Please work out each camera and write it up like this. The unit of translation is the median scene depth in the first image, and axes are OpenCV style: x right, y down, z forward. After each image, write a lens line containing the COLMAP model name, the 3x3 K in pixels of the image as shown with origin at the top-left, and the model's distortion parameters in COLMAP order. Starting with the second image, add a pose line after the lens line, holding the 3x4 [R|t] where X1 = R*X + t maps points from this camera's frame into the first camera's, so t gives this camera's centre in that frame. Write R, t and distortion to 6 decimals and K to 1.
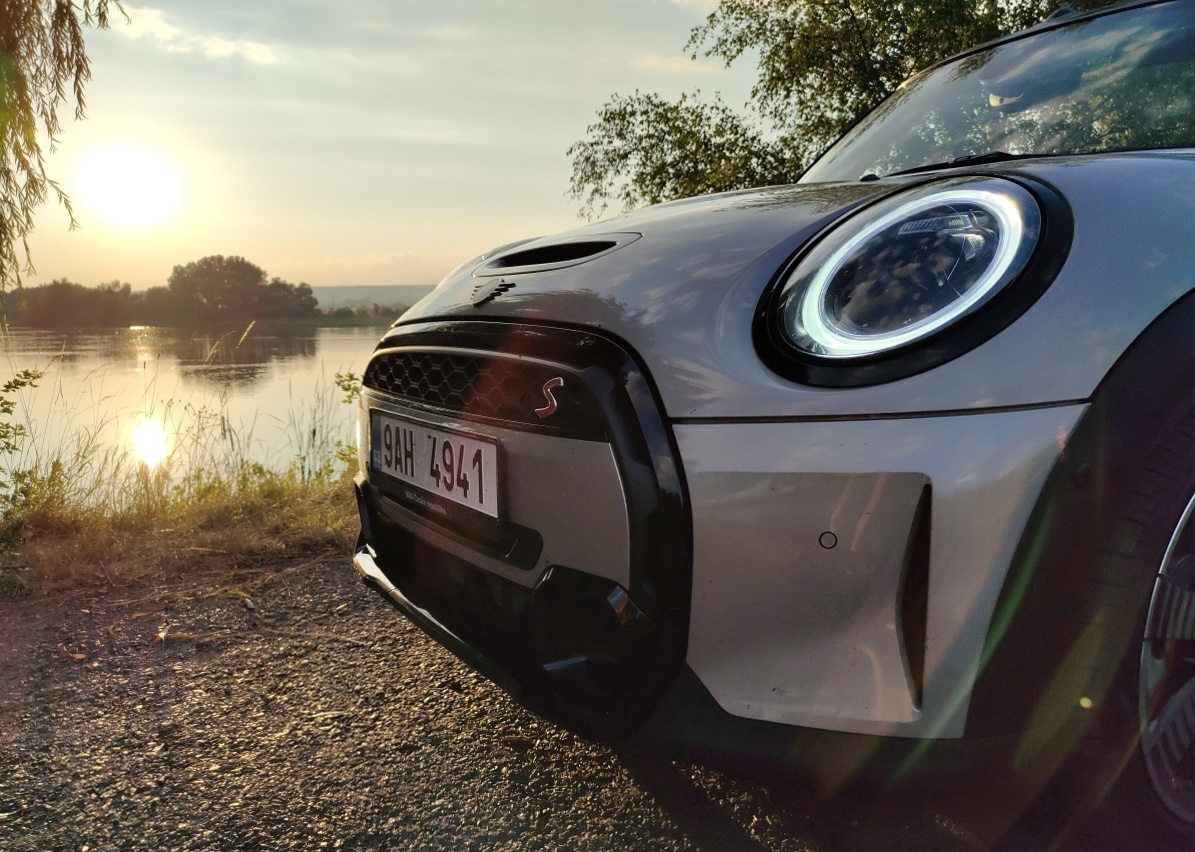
lens RADIAL K [[851.7, 0, 590.0], [0, 851.7, 435.9], [0, 0, 1]] dist [0.055422, -0.003983]
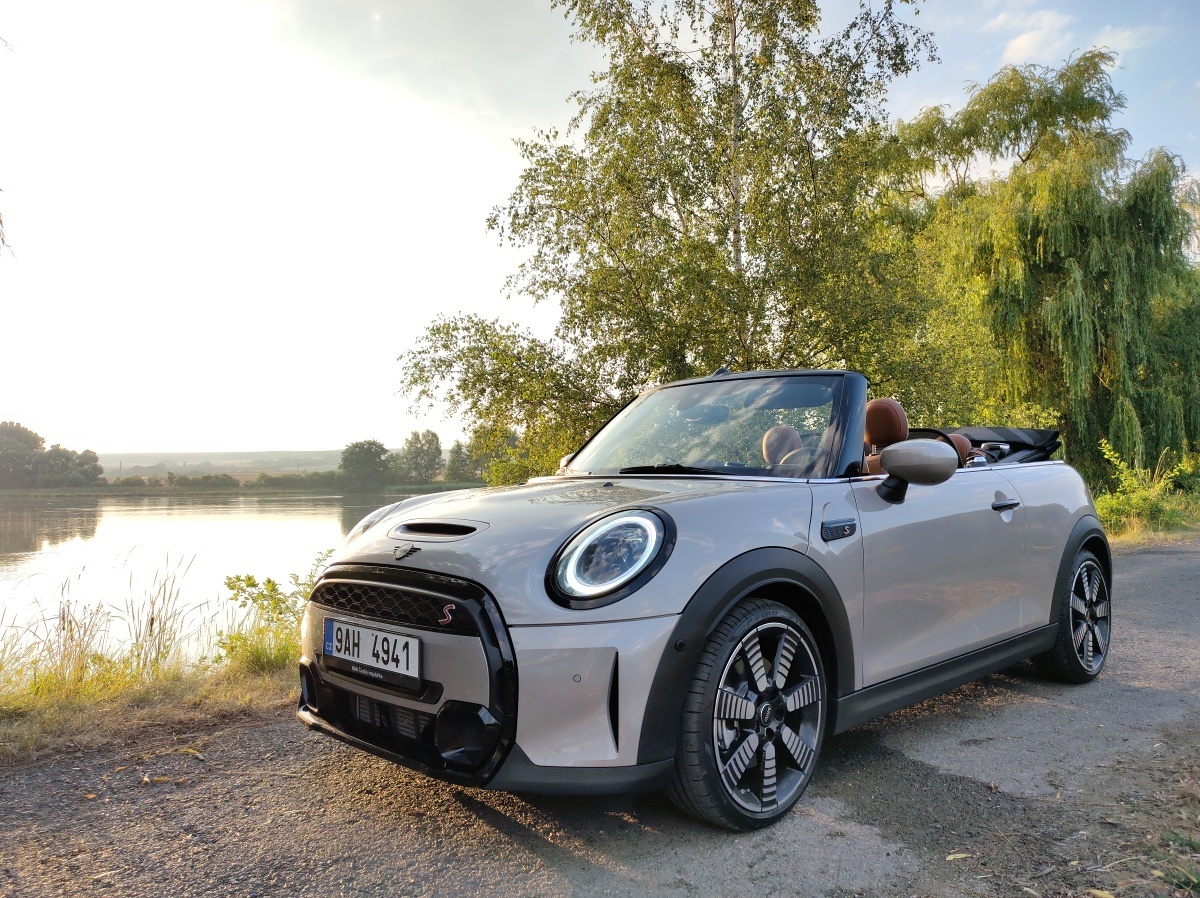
lens RADIAL K [[878.5, 0, 595.3], [0, 878.5, 441.6], [0, 0, 1]] dist [0.028346, -0.006218]
pose [[0.976370, 0.011792, 0.215784, -0.116367], [0.027423, 0.983678, -0.177835, -0.049176], [-0.214359, 0.179550, 0.960110, -0.848436]]
